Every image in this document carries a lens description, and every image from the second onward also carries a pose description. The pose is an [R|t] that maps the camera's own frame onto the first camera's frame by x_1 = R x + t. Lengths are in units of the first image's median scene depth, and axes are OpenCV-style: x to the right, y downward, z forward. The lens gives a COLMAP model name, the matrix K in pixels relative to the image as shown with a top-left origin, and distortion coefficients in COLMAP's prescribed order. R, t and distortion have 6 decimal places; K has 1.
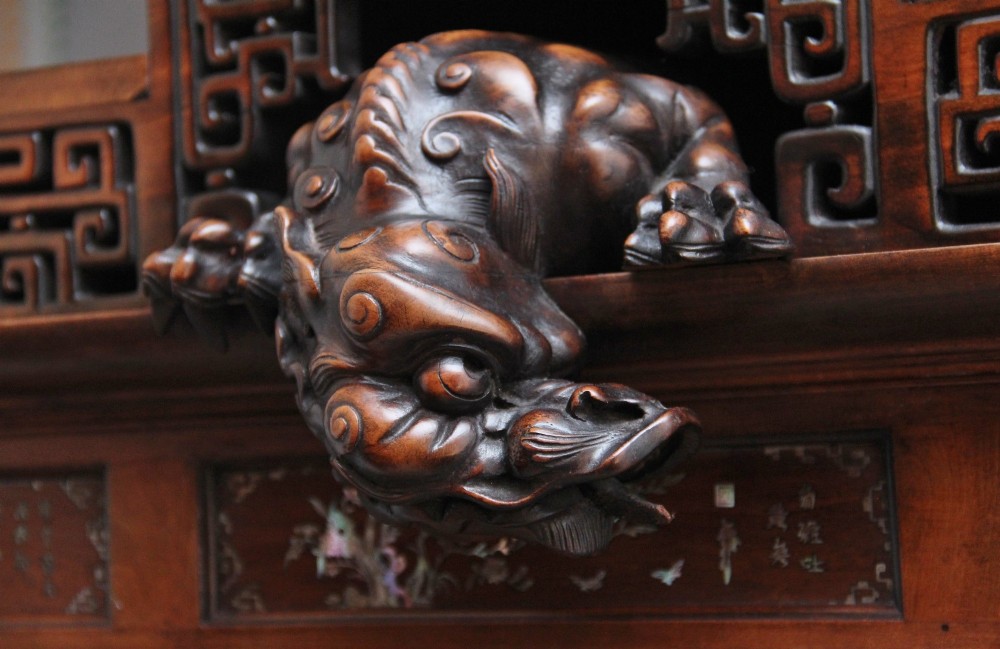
lens RADIAL K [[2778.7, 0, 500.0], [0, 2778.7, 324.5], [0, 0, 1]] dist [0.079313, 1.463526]
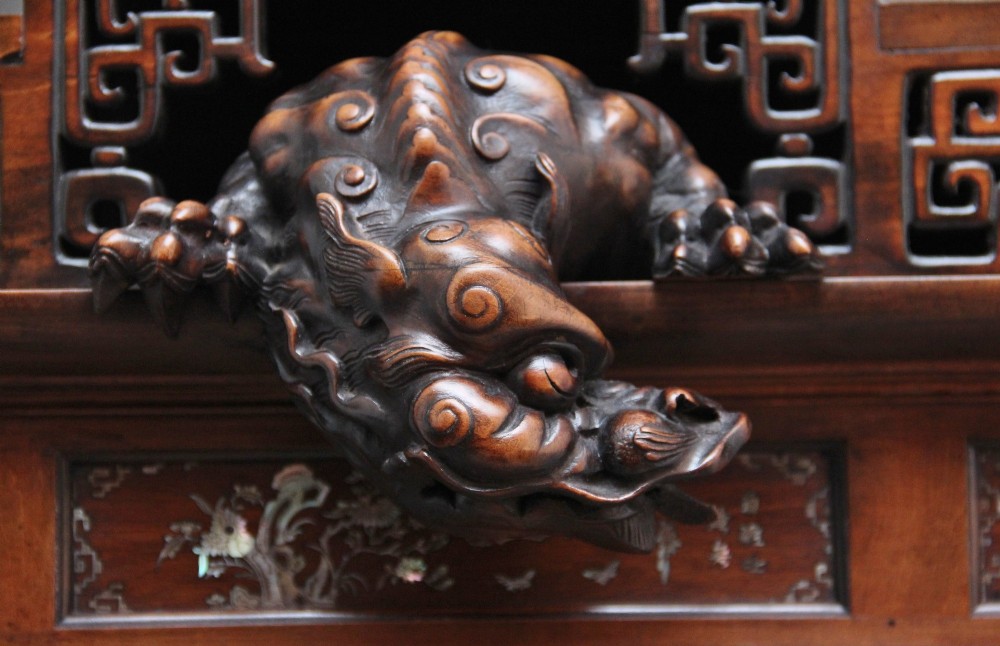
lens RADIAL K [[2778.7, 0, 500.0], [0, 2778.7, 323.0], [0, 0, 1]] dist [0.079313, 1.463526]
pose [[0.868747, 0.054227, 0.492279, -0.509220], [-0.047084, 0.998529, -0.026902, 0.026960], [-0.493013, 0.000193, 0.870022, 0.121332]]
